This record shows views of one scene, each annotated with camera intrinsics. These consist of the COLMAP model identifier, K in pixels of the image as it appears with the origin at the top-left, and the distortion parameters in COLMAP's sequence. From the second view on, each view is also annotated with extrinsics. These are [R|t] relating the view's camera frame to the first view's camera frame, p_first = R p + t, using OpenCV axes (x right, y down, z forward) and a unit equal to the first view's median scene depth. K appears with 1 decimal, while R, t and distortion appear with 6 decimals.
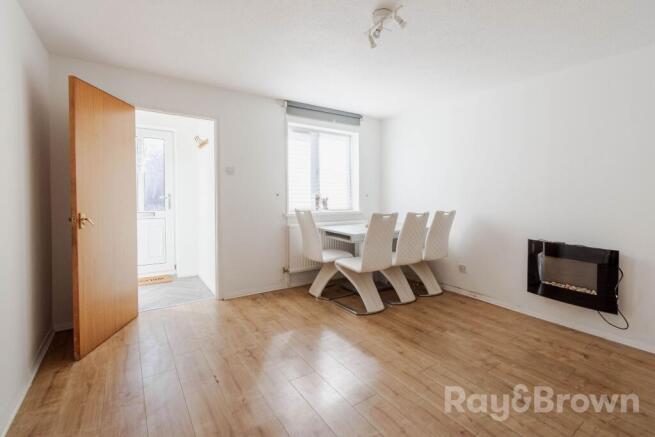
lens RADIAL K [[302.2, 0, 329.4], [0, 302.2, 199.9], [0, 0, 1]] dist [-0.003003, -0.002766]
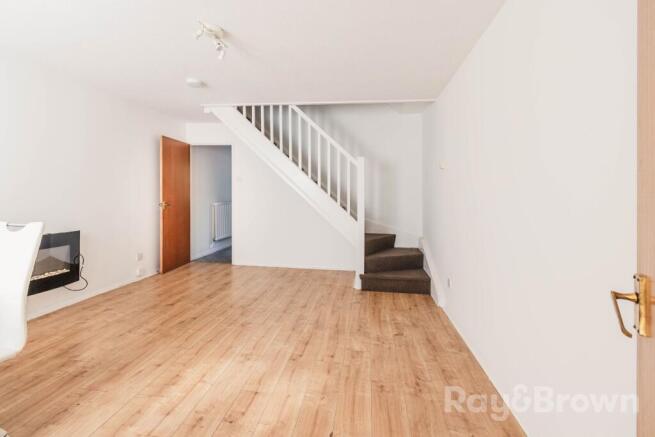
lens RADIAL K [[302.2, 0, 327.8], [0, 302.2, 218.0], [0, 0, 1]] dist [-0.003003, -0.002766]
pose [[-0.749956, -0.080085, 0.656622, -0.706236], [-0.015002, 0.994448, 0.104153, -0.035989], [-0.661318, 0.068260, -0.746994, 1.312773]]
